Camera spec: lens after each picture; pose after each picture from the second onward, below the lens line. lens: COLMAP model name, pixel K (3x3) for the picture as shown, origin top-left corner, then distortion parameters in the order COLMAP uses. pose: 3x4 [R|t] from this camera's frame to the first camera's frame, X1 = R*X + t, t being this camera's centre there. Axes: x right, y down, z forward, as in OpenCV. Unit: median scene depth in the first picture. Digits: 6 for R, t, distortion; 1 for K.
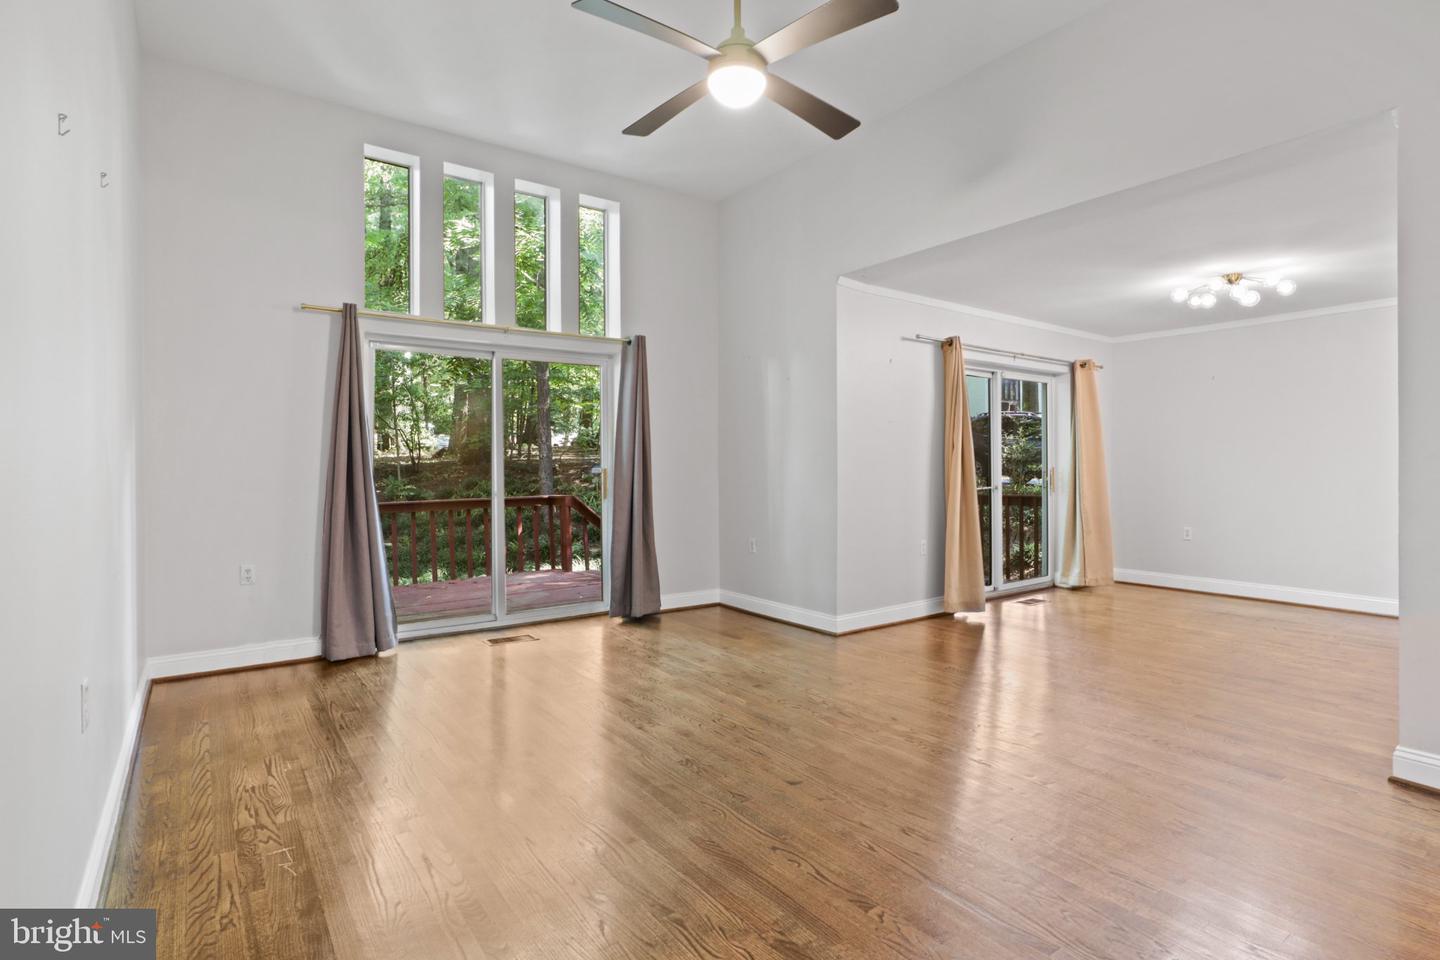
lens RADIAL K [[722.0, 0, 726.6], [0, 722.0, 468.8], [0, 0, 1]] dist [-0.011146, 0.001612]
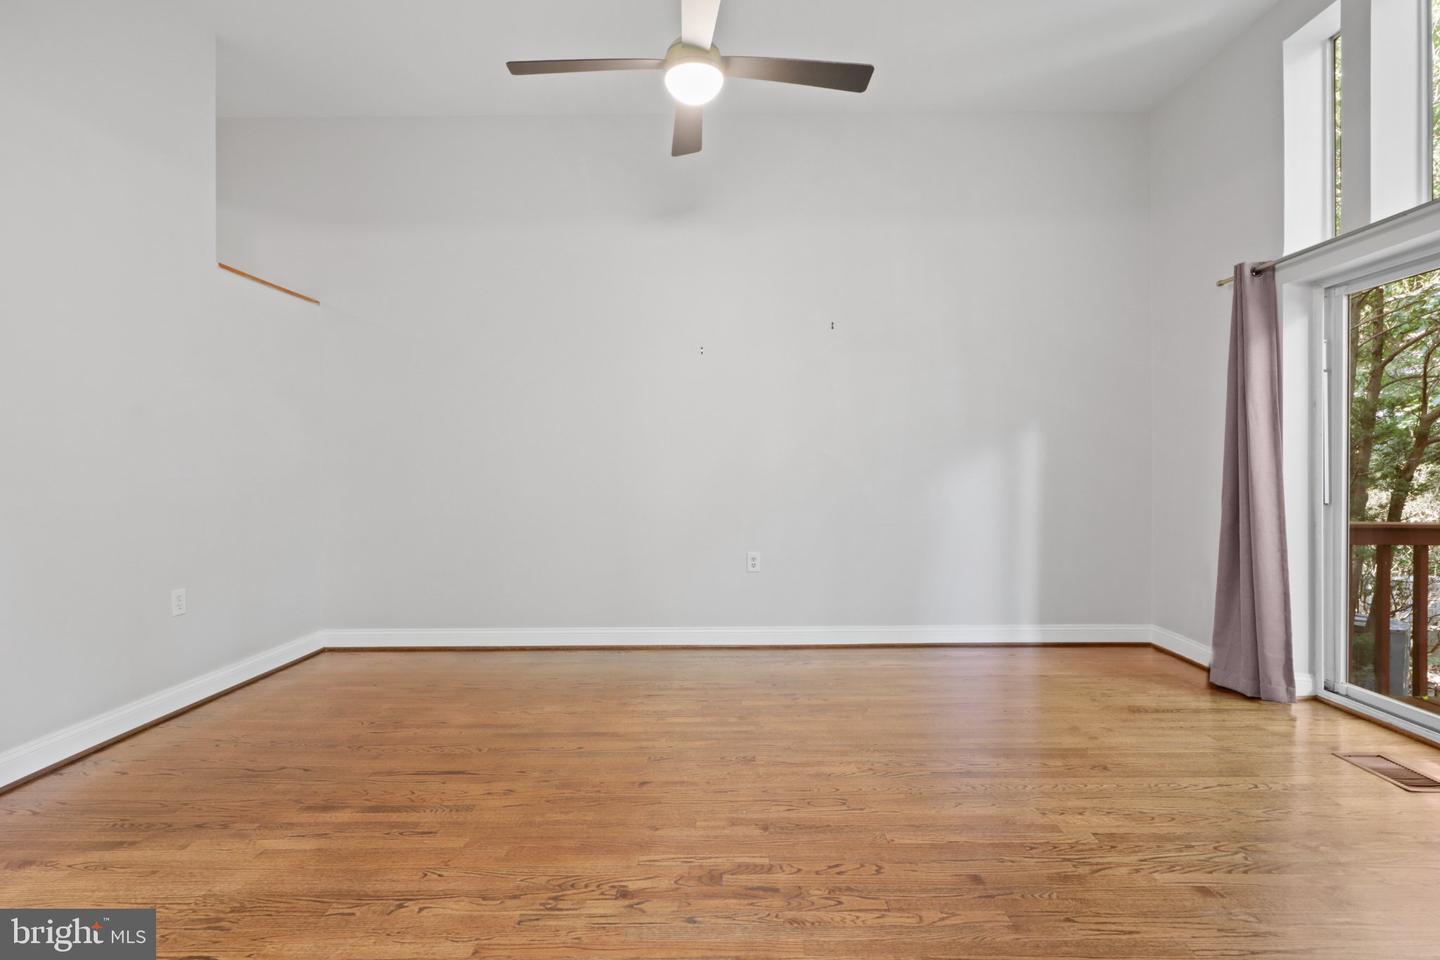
lens RADIAL K [[722.0, 0, 726.6], [0, 722.0, 468.8], [0, 0, 1]] dist [-0.011146, 0.001612]
pose [[-0.595586, 0.005424, -0.803273, 0.403491], [0.008667, 0.999962, 0.000326, 0.000423], [0.803245, -0.006768, -0.595611, 0.828328]]
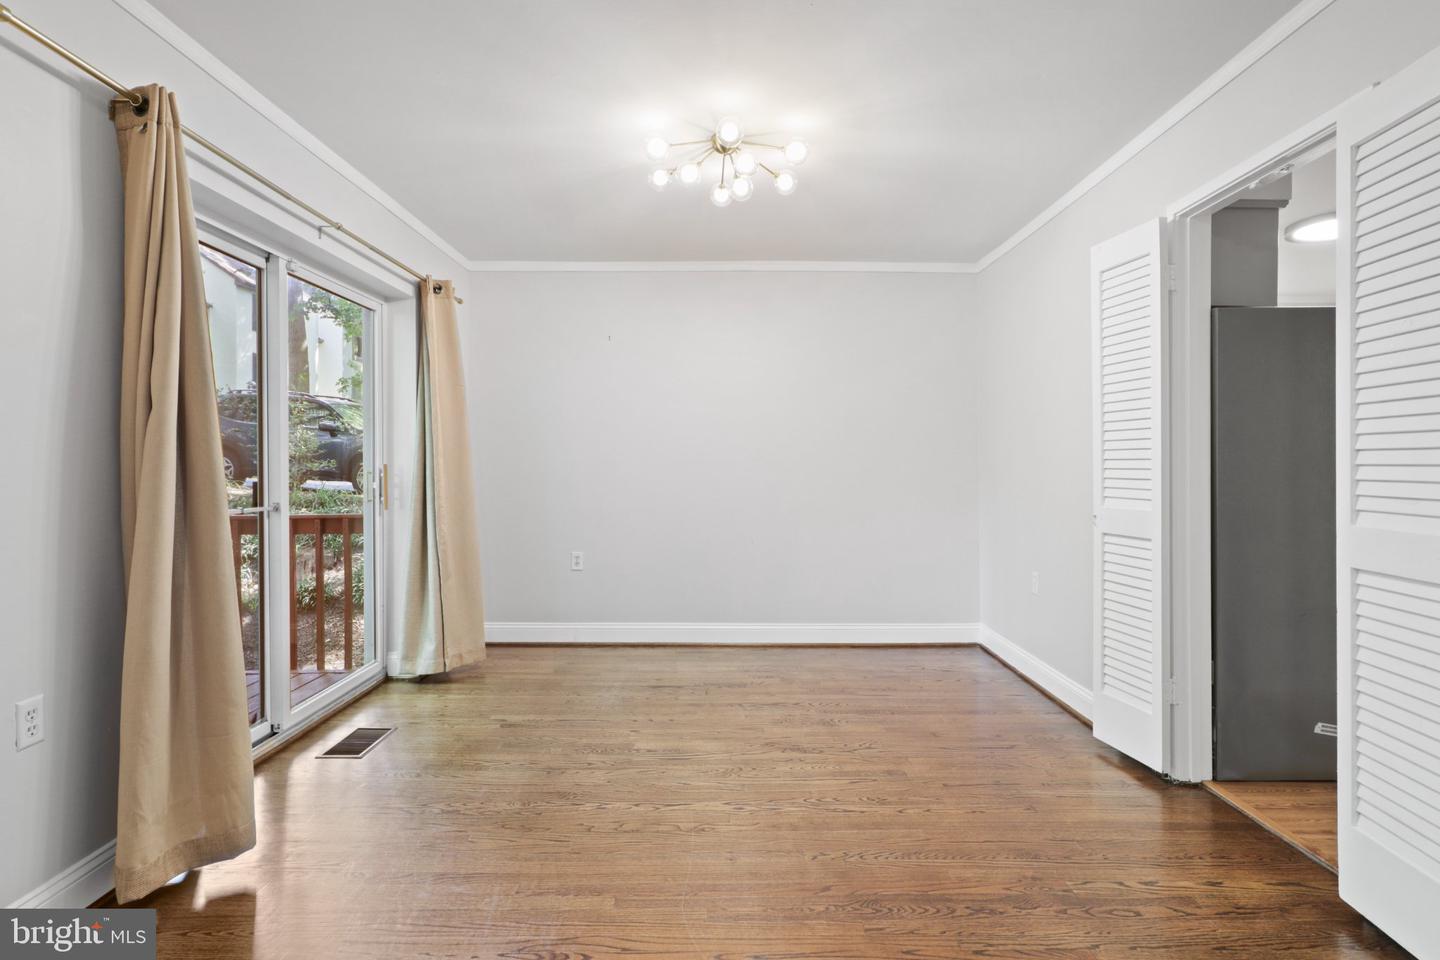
lens RADIAL K [[722.0, 0, 726.6], [0, 722.0, 468.8], [0, 0, 1]] dist [-0.011146, 0.001612]
pose [[0.590640, -0.000473, 0.806935, 0.206508], [-0.003229, 0.999990, 0.002950, -0.001357], [-0.806928, -0.004348, 0.590633, 0.590373]]
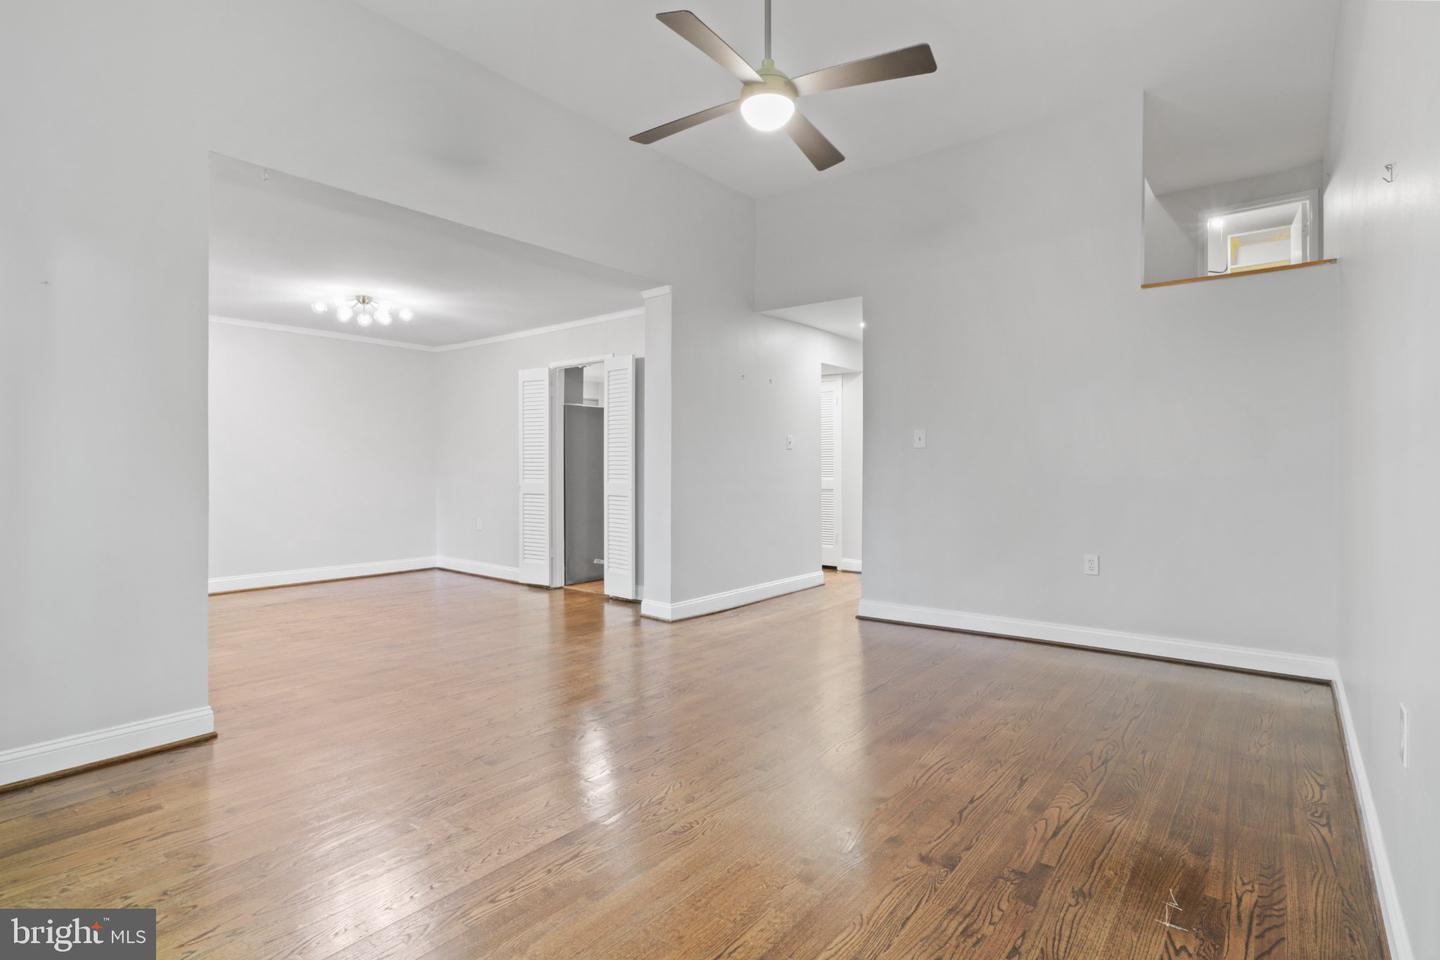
lens RADIAL K [[722.0, 0, 726.6], [0, 722.0, 468.8], [0, 0, 1]] dist [-0.011146, 0.001612]
pose [[-0.278535, -0.000707, 0.960426, -0.510087], [-0.001572, 0.999999, 0.000281, 0.003210], [-0.960425, -0.001432, -0.278536, 0.691991]]
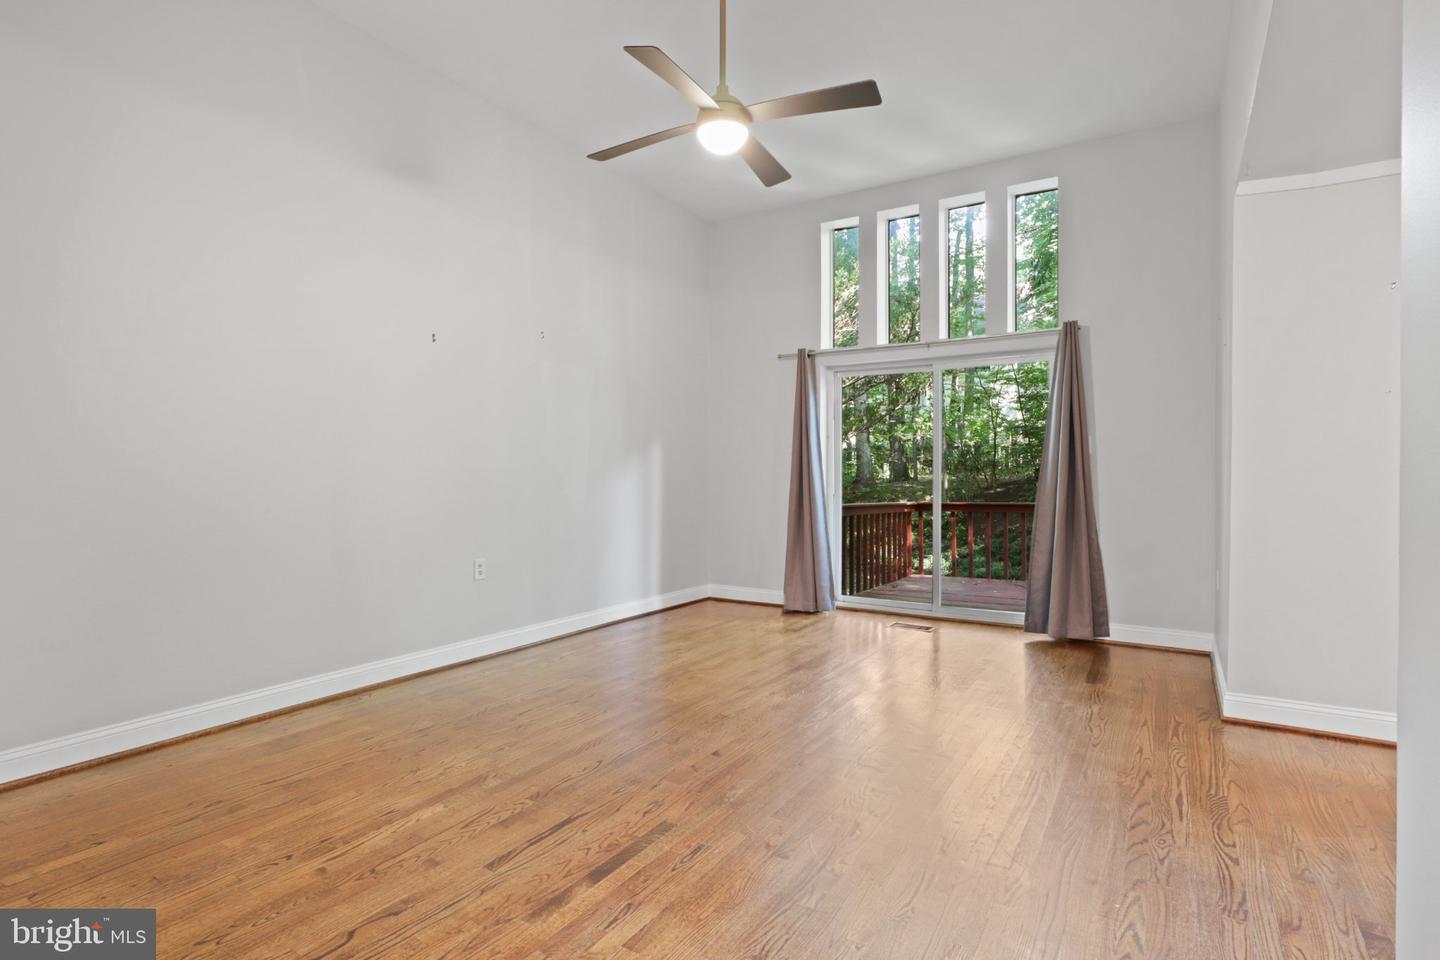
lens RADIAL K [[722.0, 0, 726.6], [0, 722.0, 468.8], [0, 0, 1]] dist [-0.011146, 0.001612]
pose [[0.378611, -0.000224, -0.925556, 0.552921], [-0.004222, 0.999989, -0.001970, -0.000705], [0.925546, 0.004653, 0.378606, 0.290295]]
